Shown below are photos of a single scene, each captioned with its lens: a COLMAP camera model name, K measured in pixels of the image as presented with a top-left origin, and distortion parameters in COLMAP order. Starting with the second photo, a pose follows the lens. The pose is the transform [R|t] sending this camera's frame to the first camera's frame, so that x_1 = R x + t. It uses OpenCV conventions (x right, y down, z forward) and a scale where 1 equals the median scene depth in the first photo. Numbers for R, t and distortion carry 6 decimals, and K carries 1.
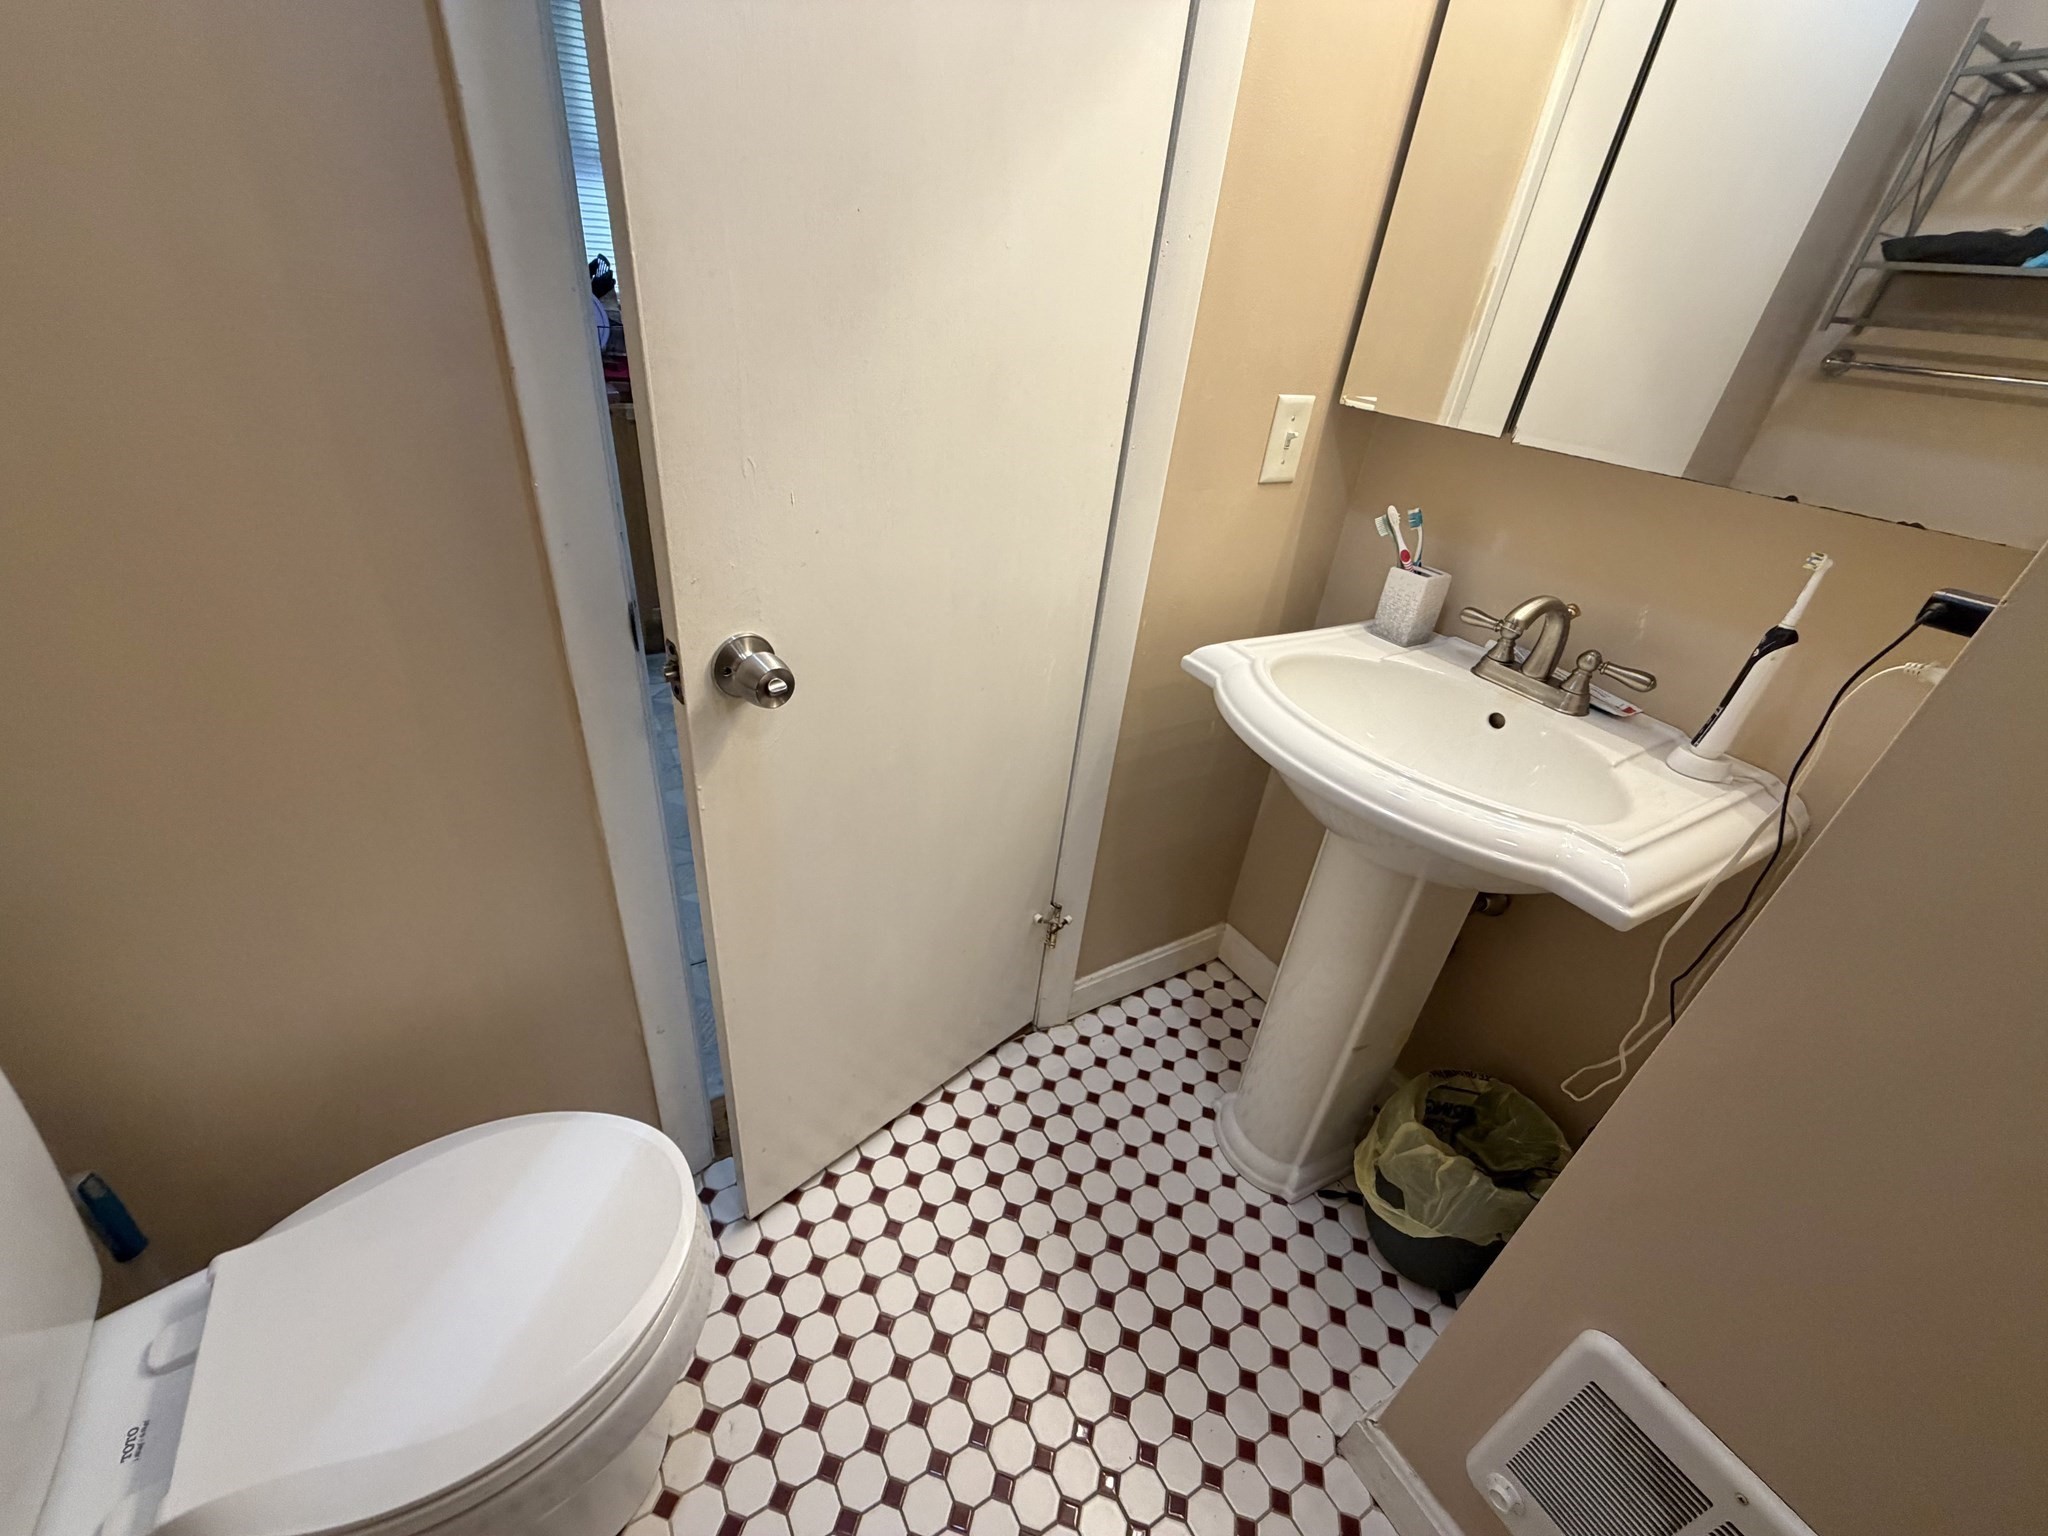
lens RADIAL K [[815.9, 0, 1012.9], [0, 815.9, 772.0], [0, 0, 1]] dist [0.002066, -0.000927]
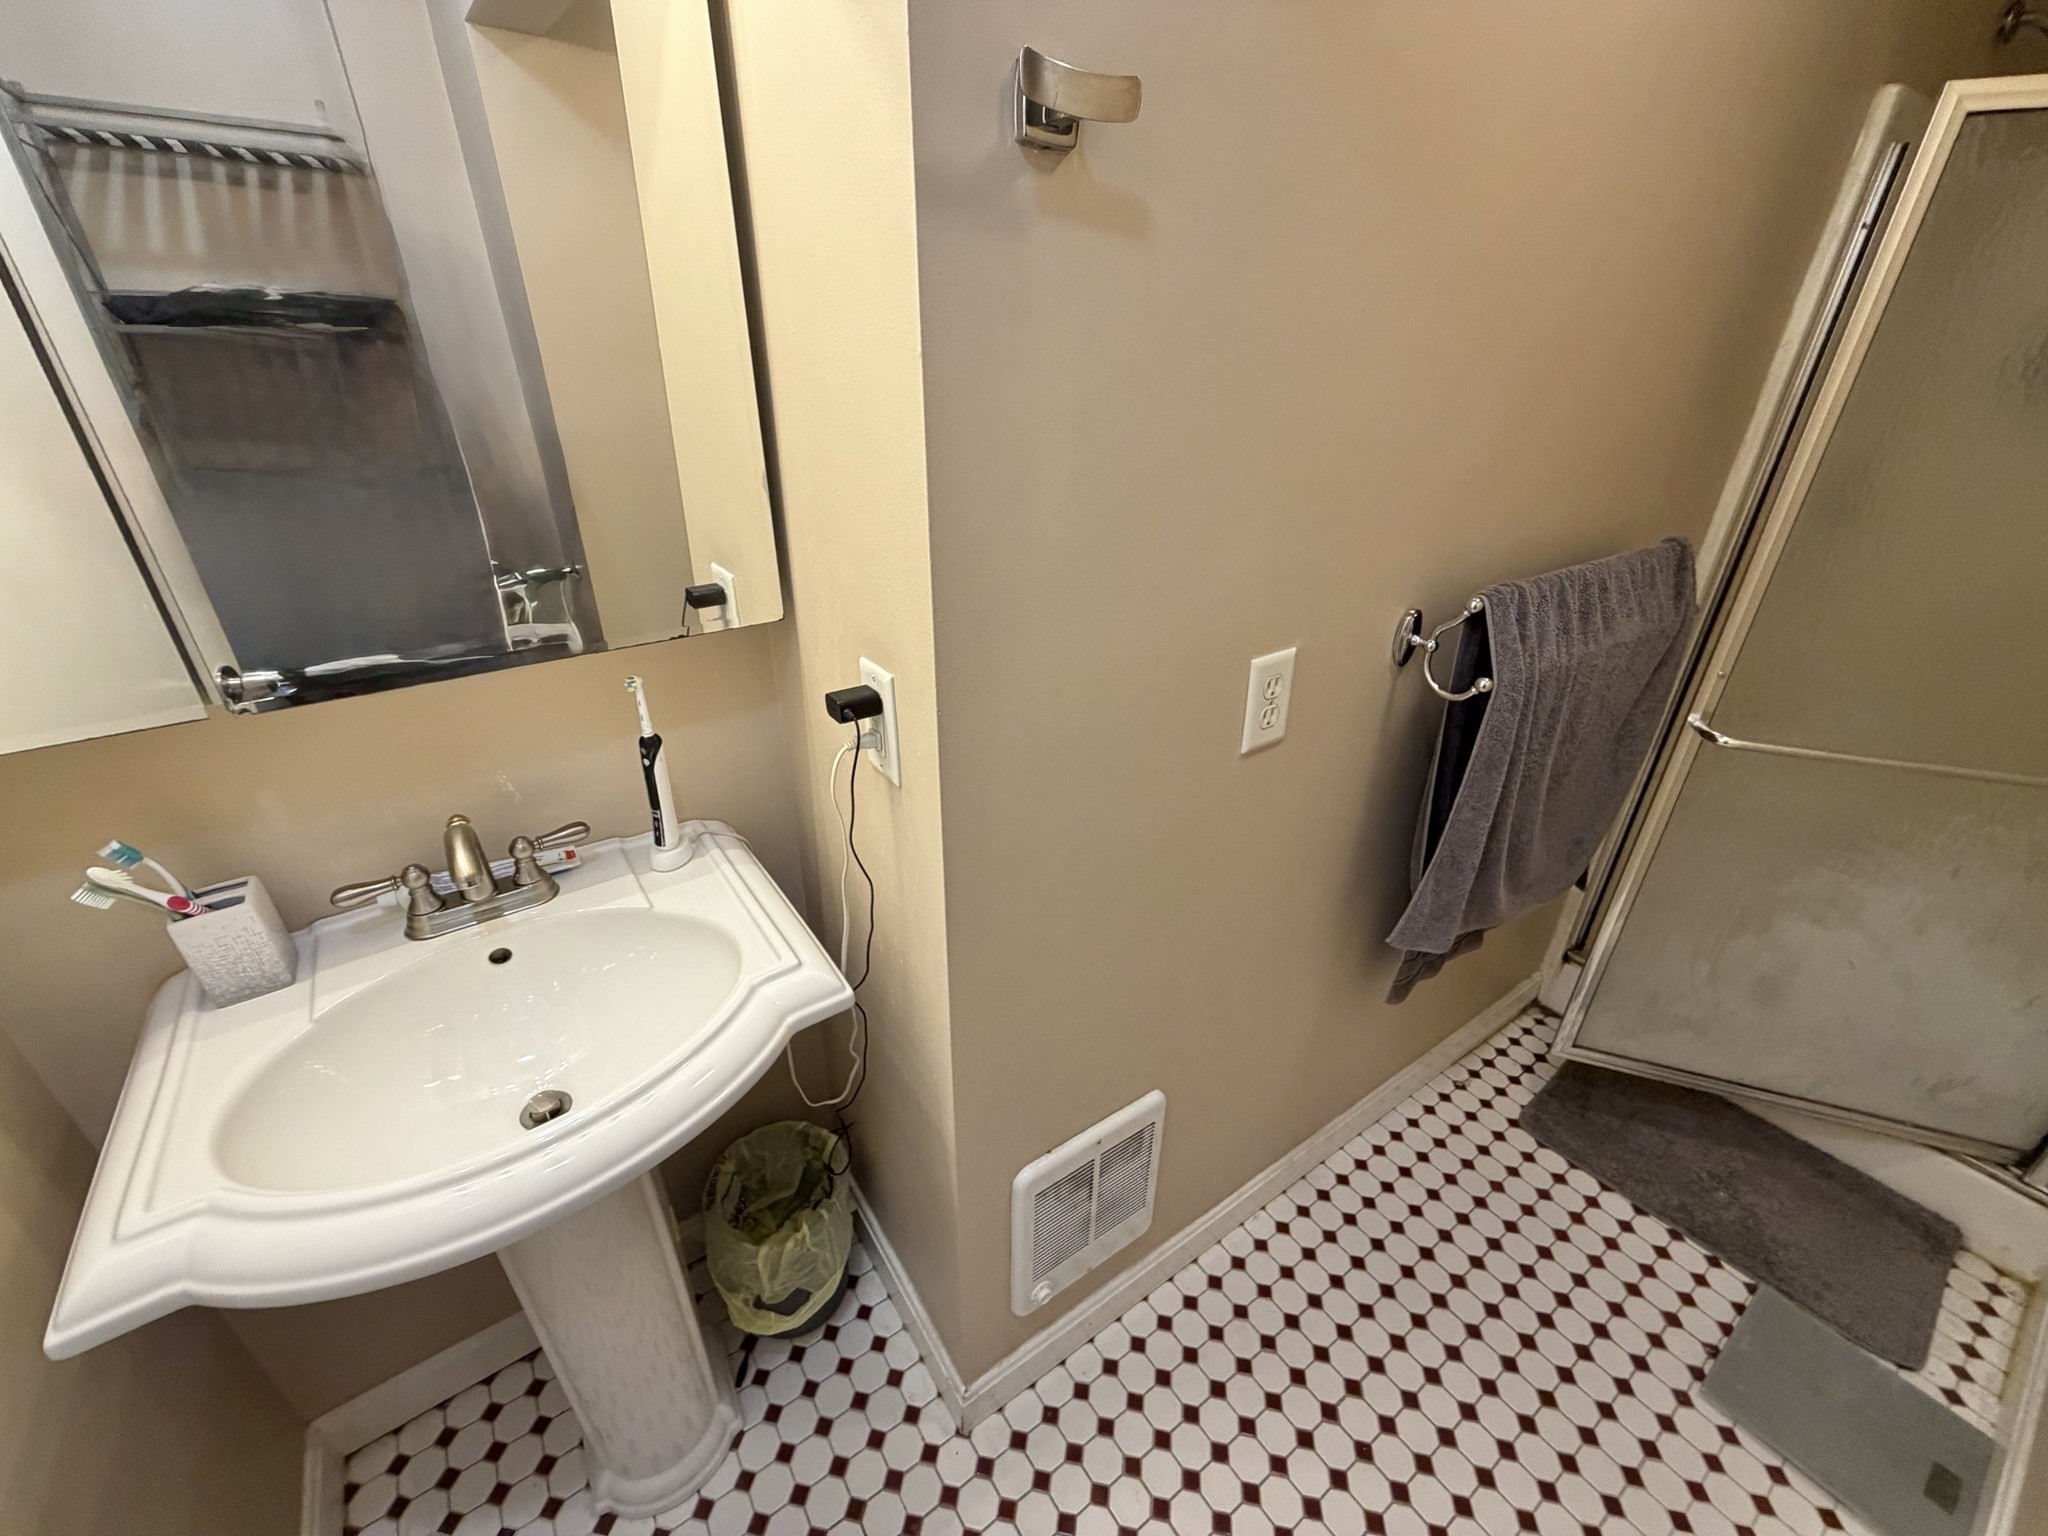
lens RADIAL K [[815.9, 0, 1021.0], [0, 815.9, 770.1], [0, 0, 1]] dist [0.002066, -0.000927]
pose [[-0.075310, -0.543726, 0.835877, -0.052579], [0.498432, 0.705498, 0.503823, -0.338816], [-0.863651, 0.454571, 0.217880, 0.241135]]
